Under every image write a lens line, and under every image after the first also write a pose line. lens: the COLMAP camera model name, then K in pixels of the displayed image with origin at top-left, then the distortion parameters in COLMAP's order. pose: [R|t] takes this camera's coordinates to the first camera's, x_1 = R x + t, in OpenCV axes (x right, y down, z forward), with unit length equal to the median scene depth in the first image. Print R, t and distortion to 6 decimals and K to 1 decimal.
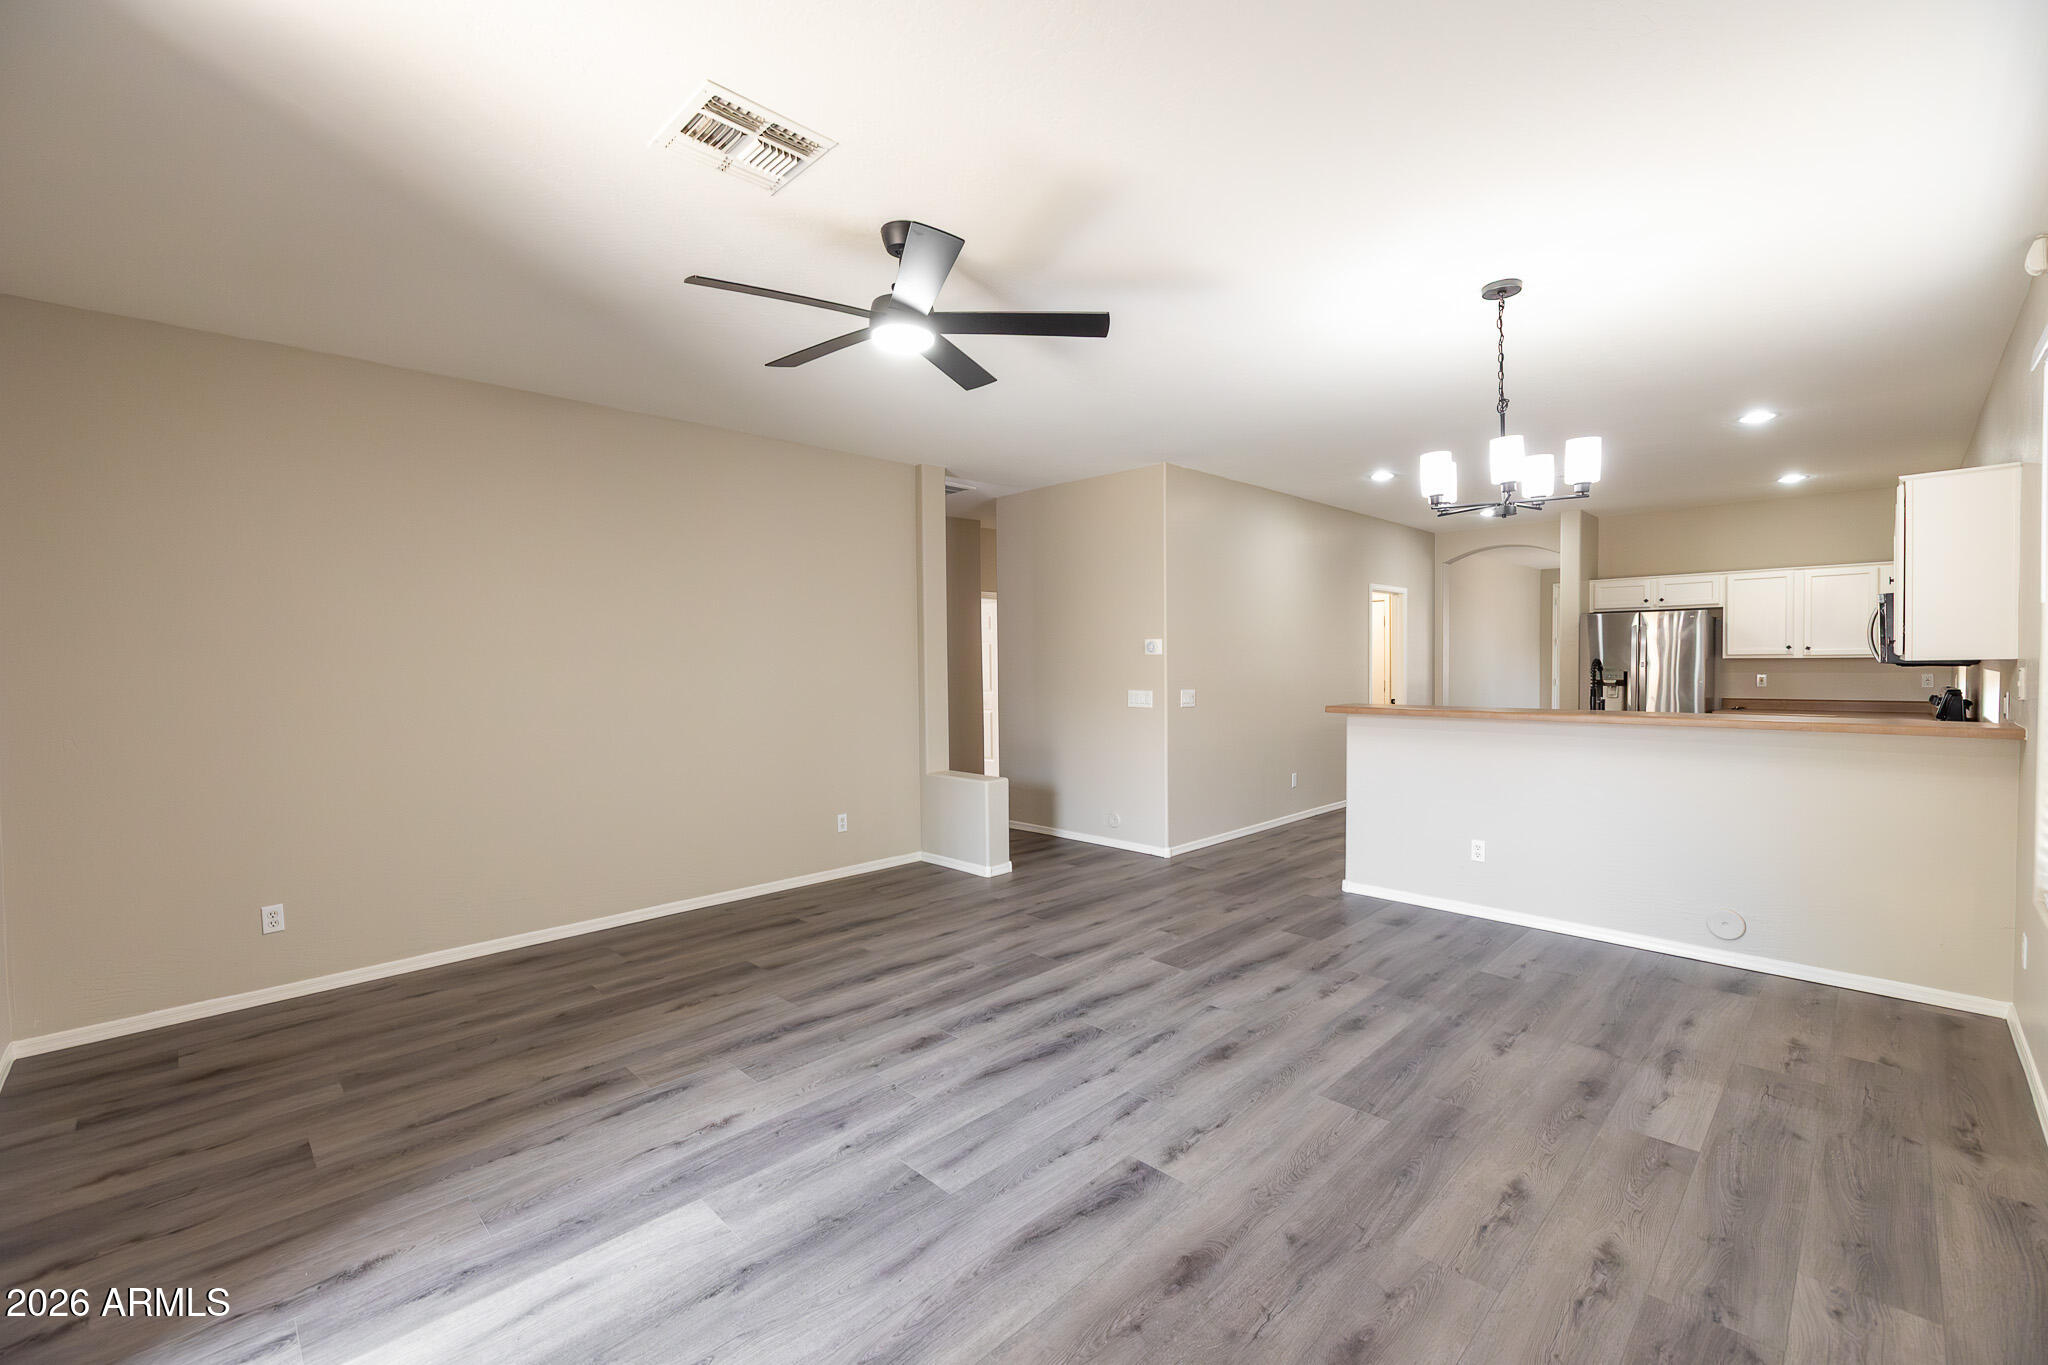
lens RADIAL K [[852.1, 0, 1011.7], [0, 852.1, 684.1], [0, 0, 1]] dist [0.000341, -0.000108]
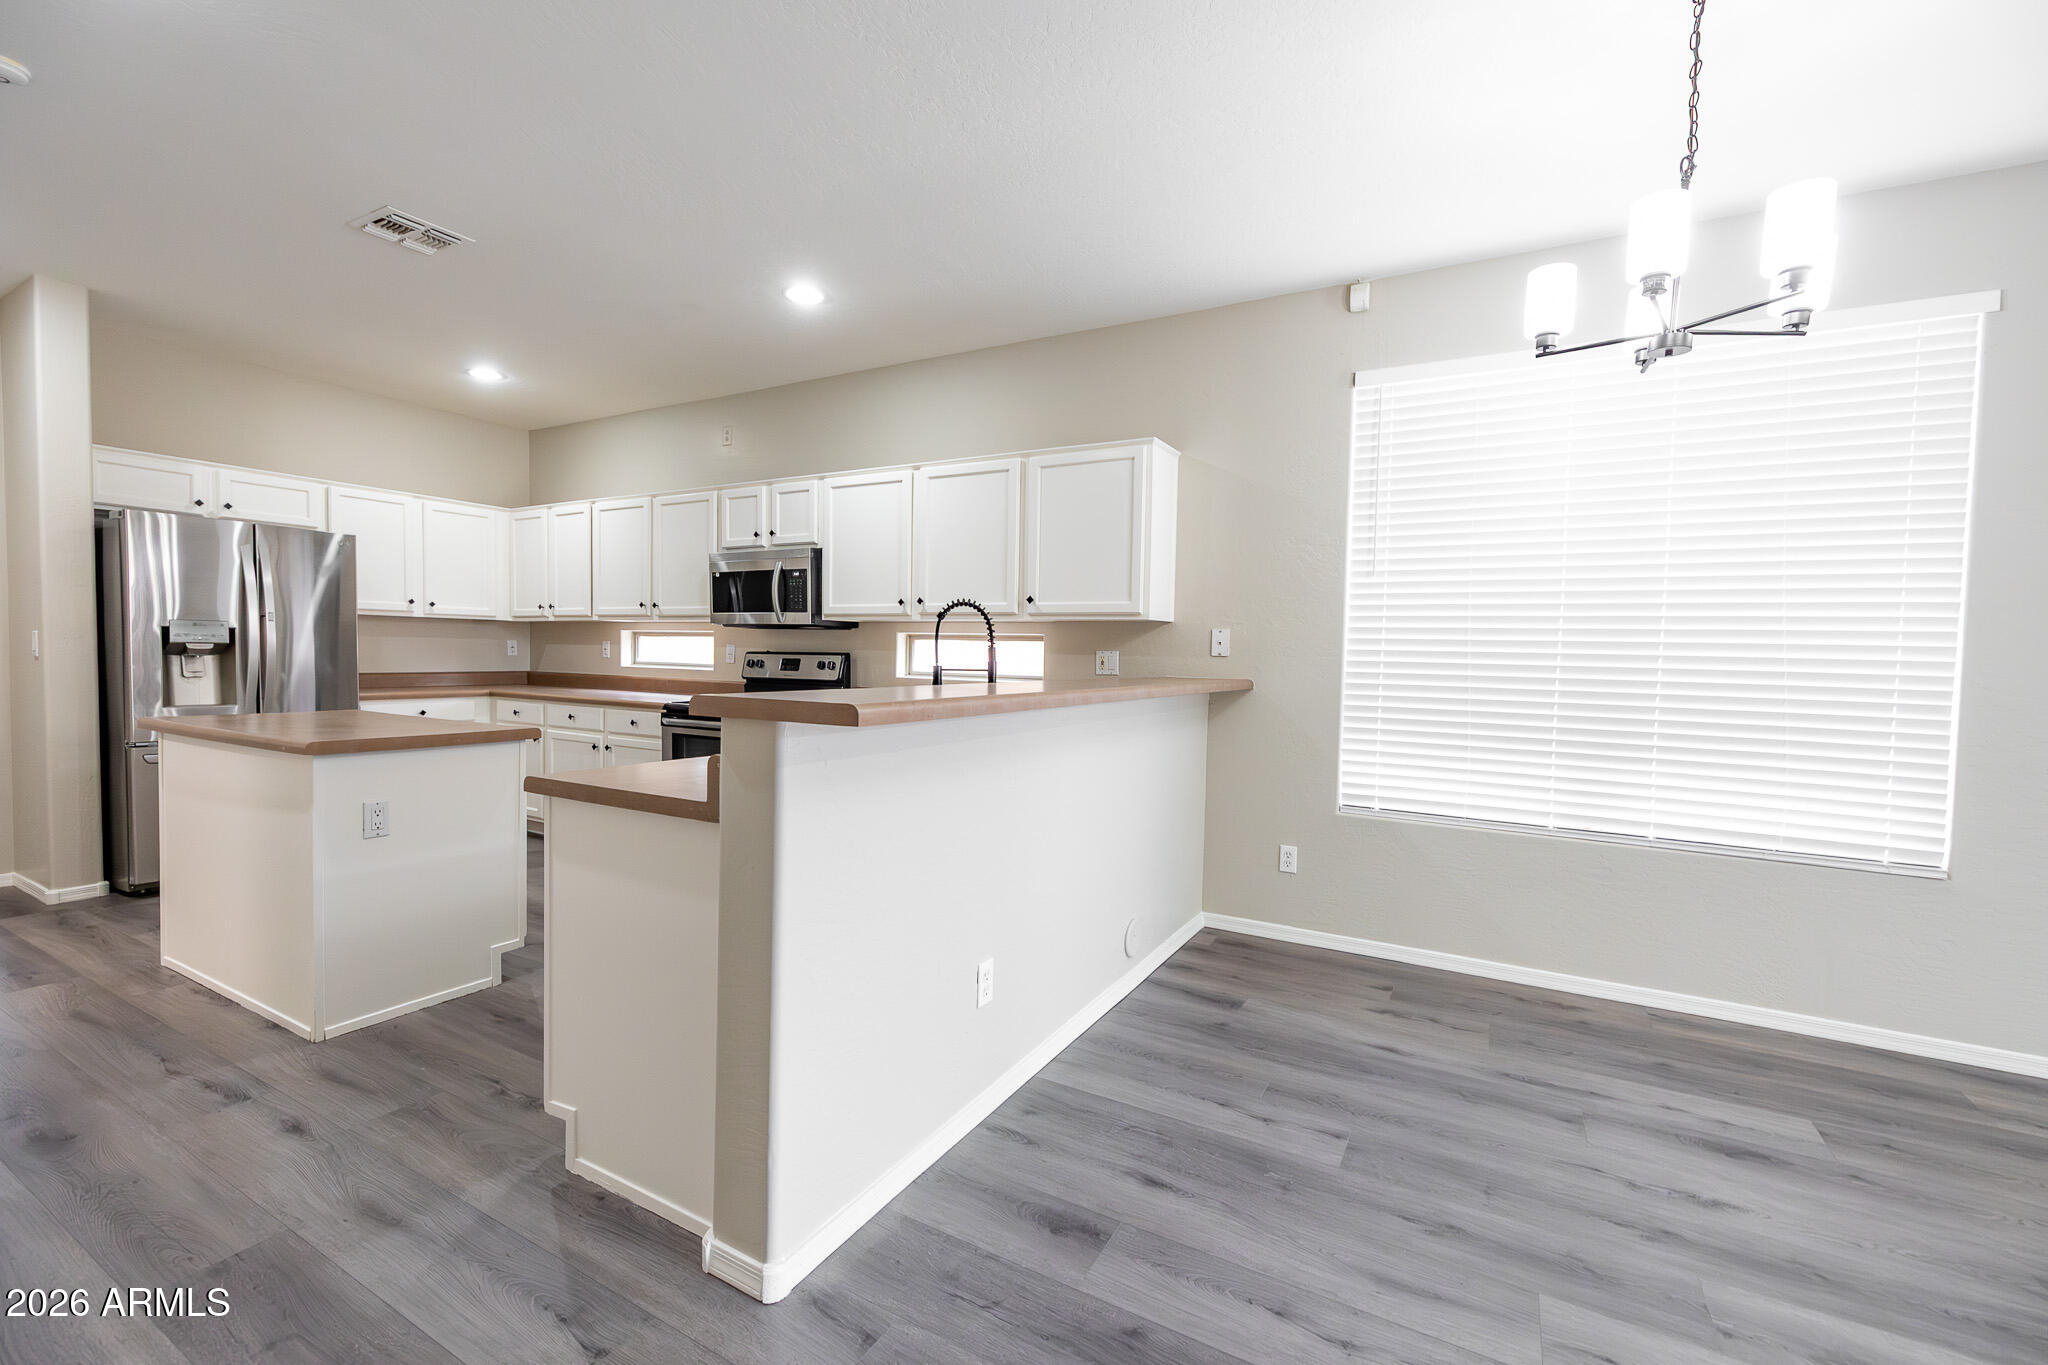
lens RADIAL K [[865.1, 0, 1024.0], [0, 865.1, 682.5], [0, 0, 1]] dist [-0.001280, -0.000196]
pose [[-0.283868, -0.026600, 0.958494, 0.109702], [0.012617, 0.999425, 0.031472, 0.019209], [-0.958780, 0.021027, -0.283369, 1.479065]]
